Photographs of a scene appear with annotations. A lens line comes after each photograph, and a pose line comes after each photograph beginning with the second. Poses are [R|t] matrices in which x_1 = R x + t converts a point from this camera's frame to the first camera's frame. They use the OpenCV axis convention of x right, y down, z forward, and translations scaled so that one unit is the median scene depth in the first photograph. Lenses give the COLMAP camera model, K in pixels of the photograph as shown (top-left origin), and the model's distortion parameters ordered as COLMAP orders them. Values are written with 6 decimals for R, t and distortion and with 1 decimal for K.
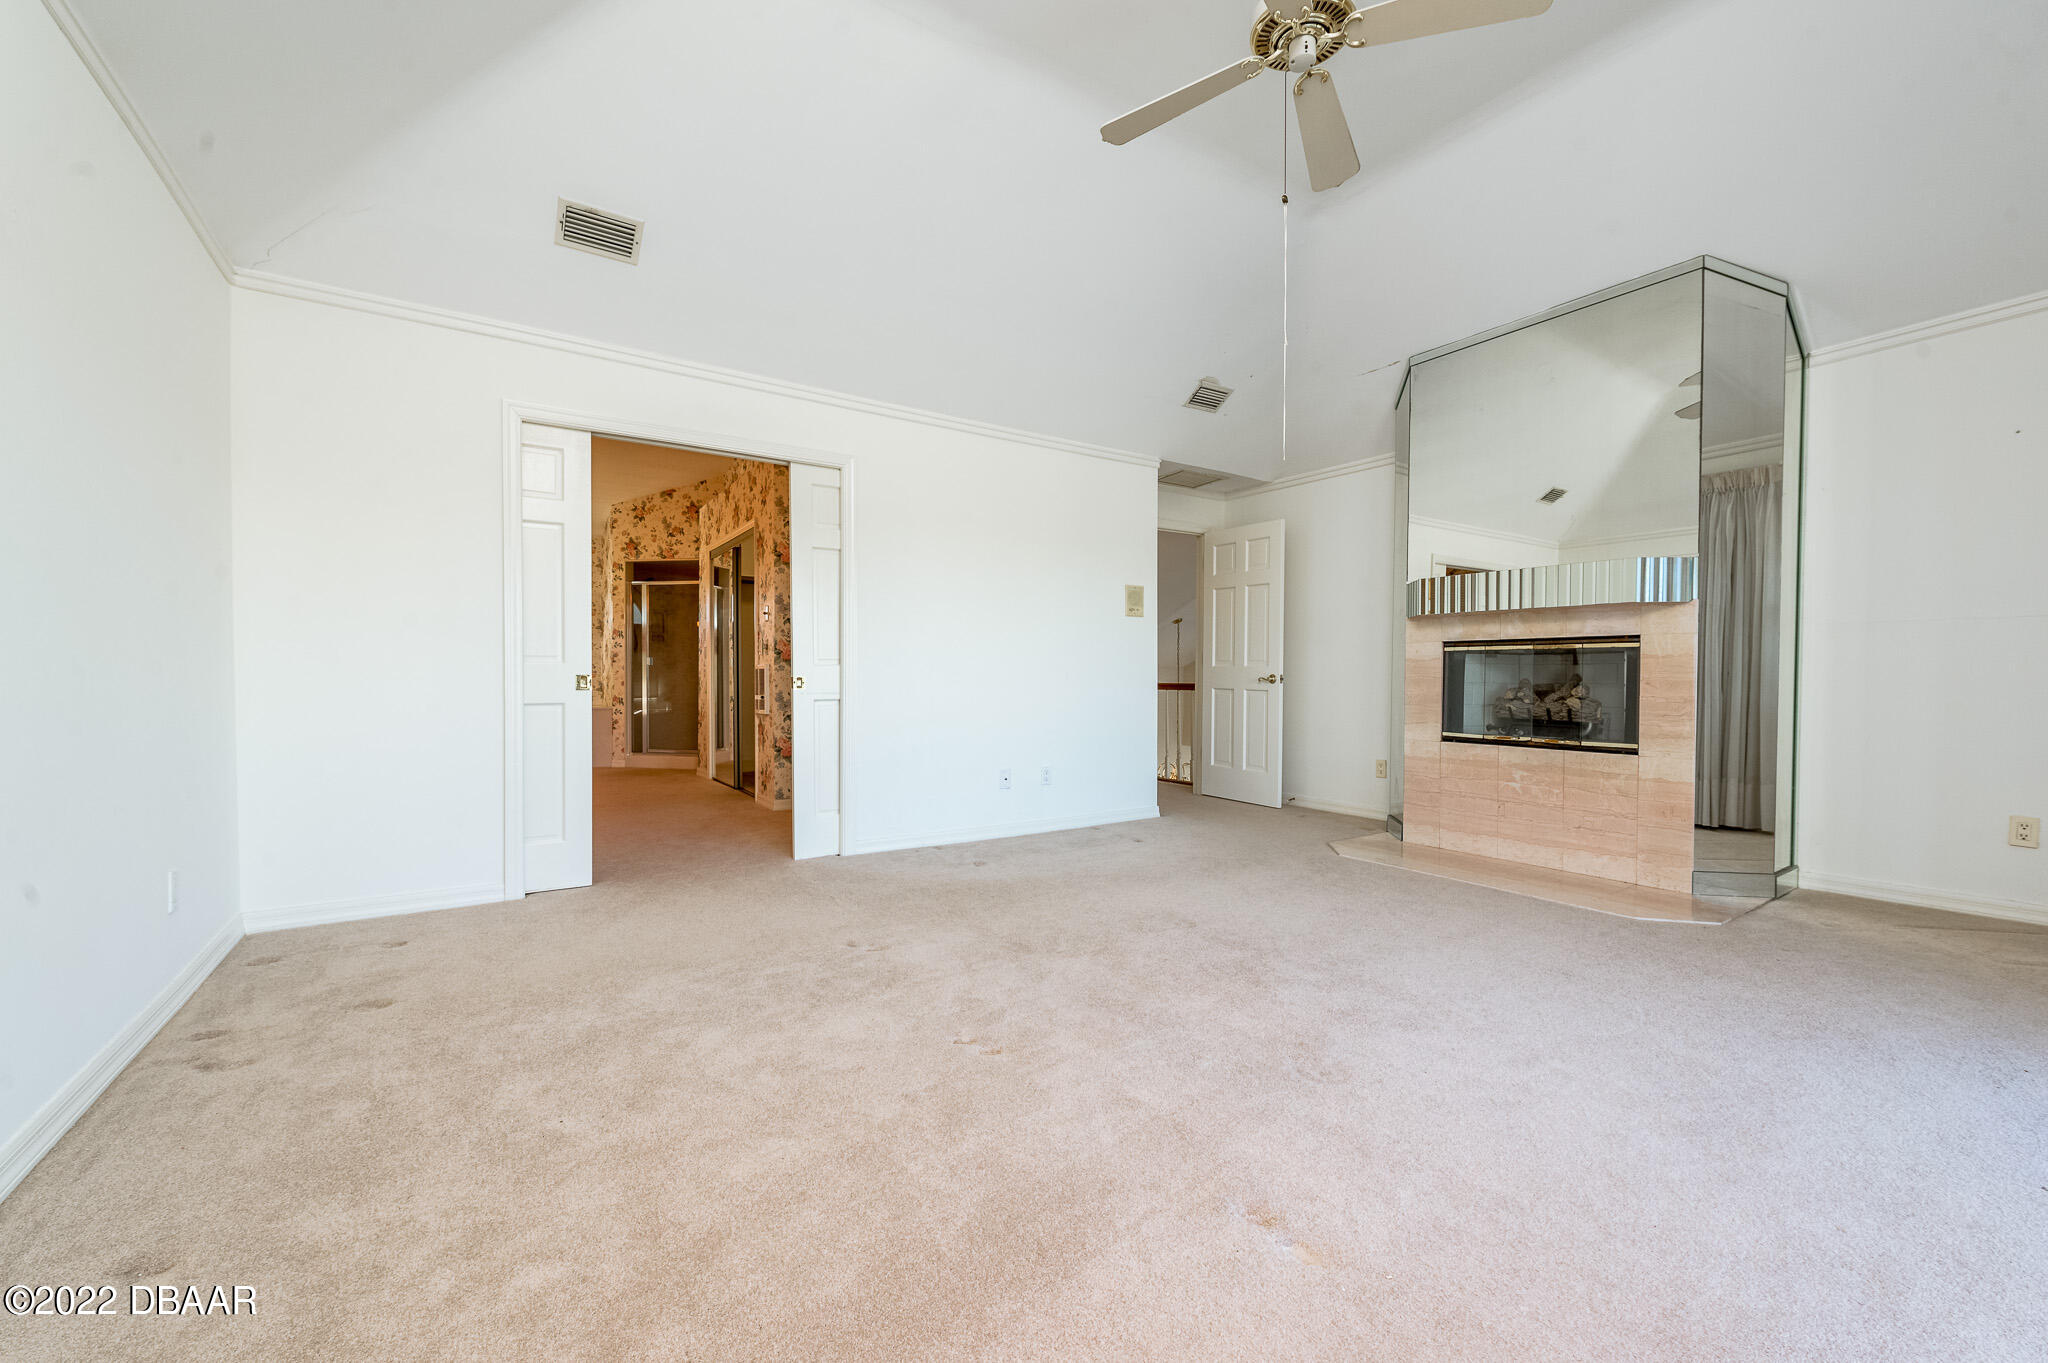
lens RADIAL K [[812.2, 0, 1033.8], [0, 812.2, 683.9], [0, 0, 1]] dist [-0.008223, 0.000070]
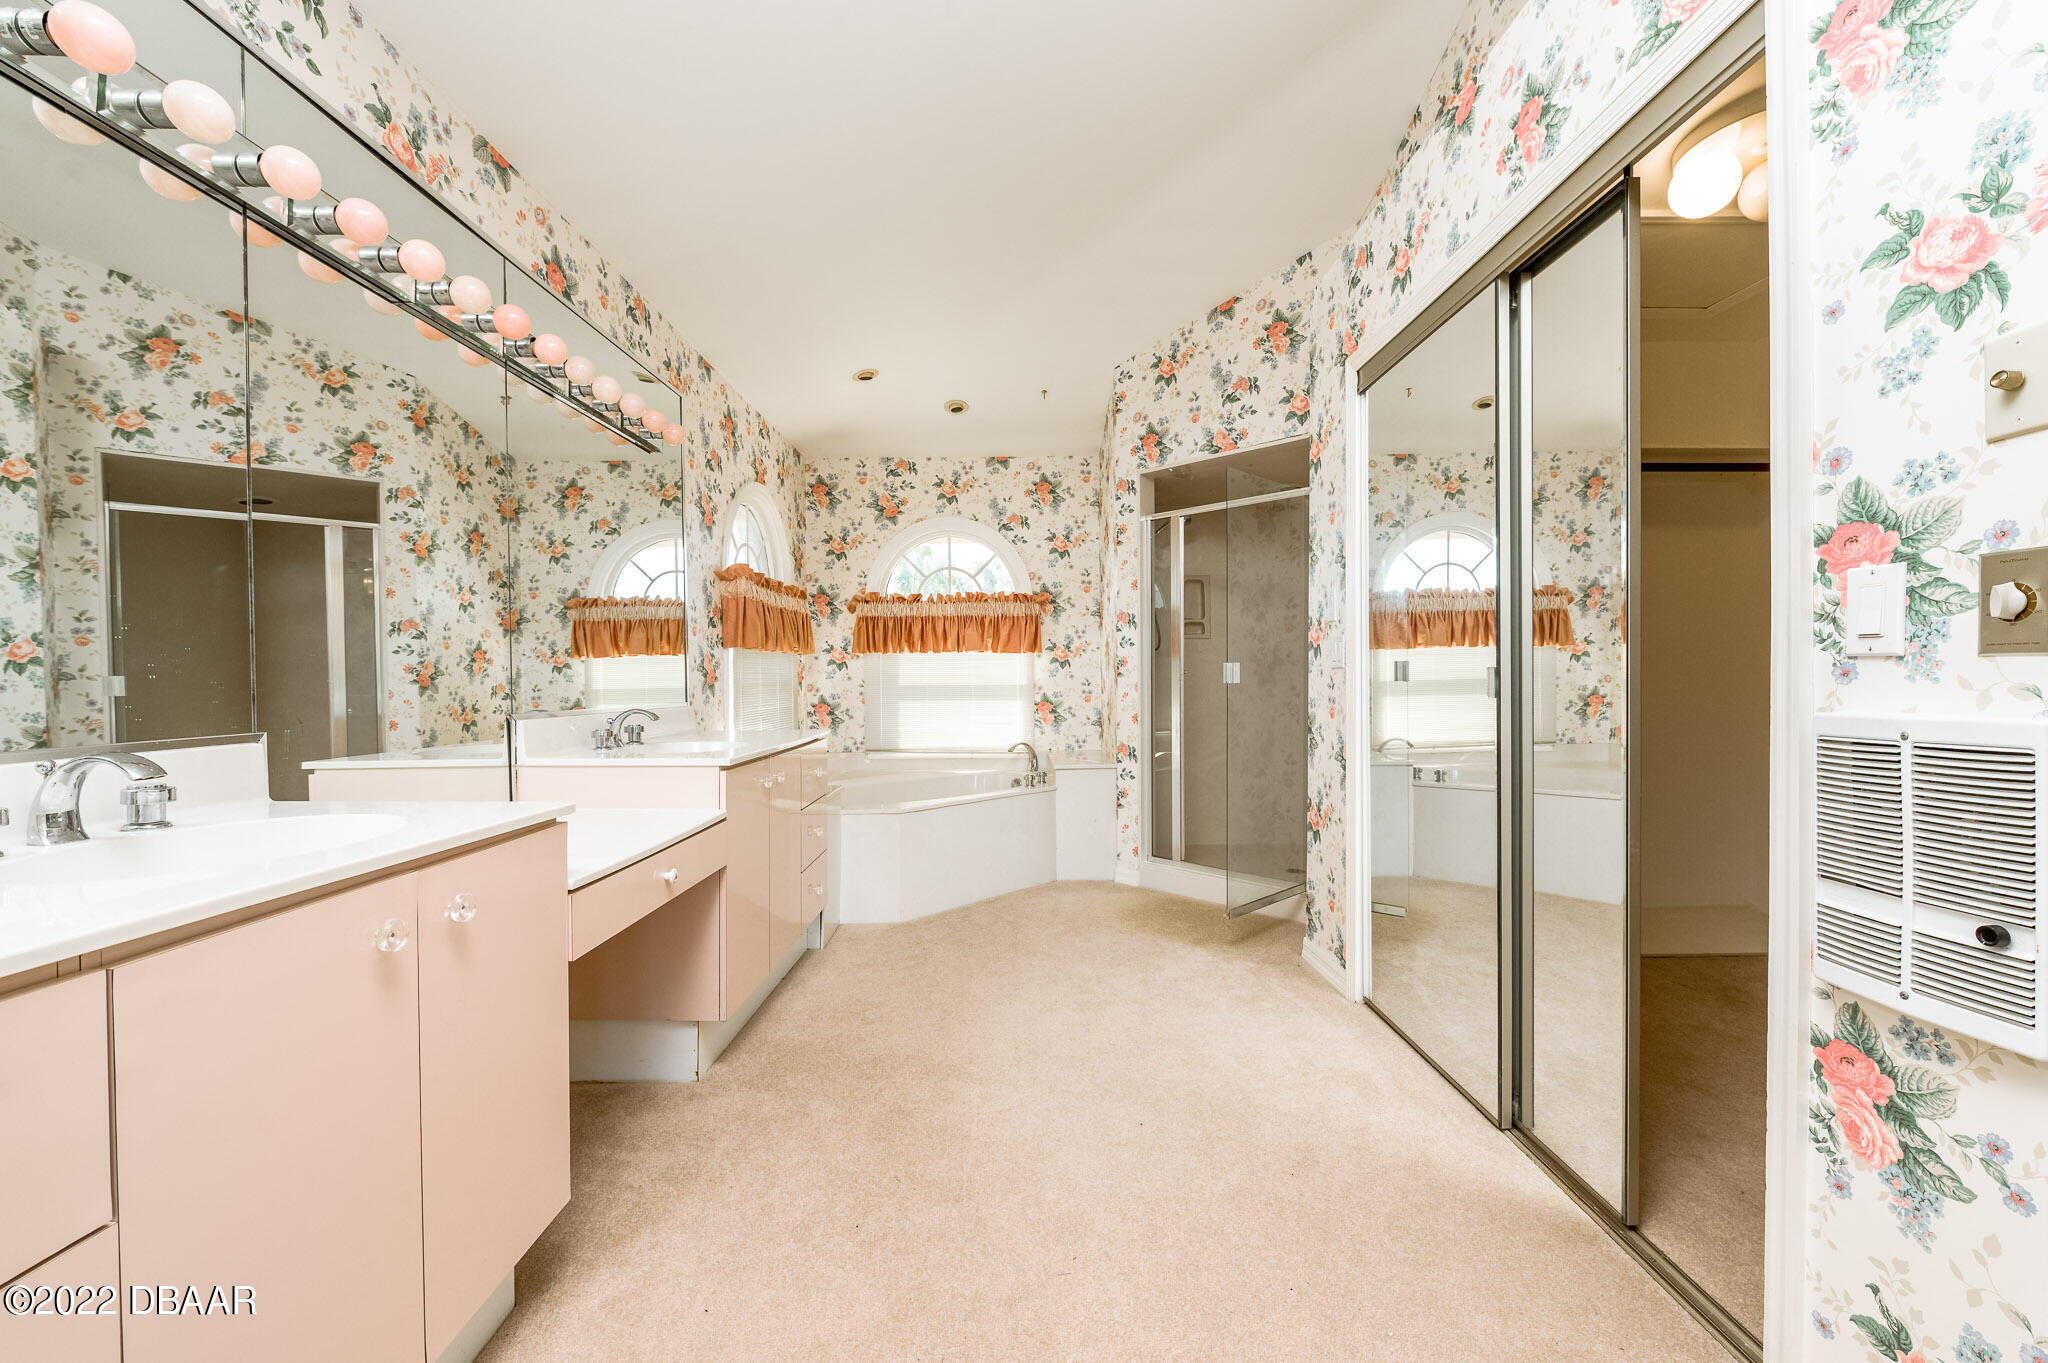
lens RADIAL K [[812.2, 0, 1028.2], [0, 812.2, 689.1], [0, 0, 1]] dist [-0.008223, 0.000070]
pose [[0.829880, -0.006228, -0.557907, -0.255506], [0.002042, 0.999965, -0.008125, -0.015680], [0.557938, 0.005604, 0.829864, 0.495059]]
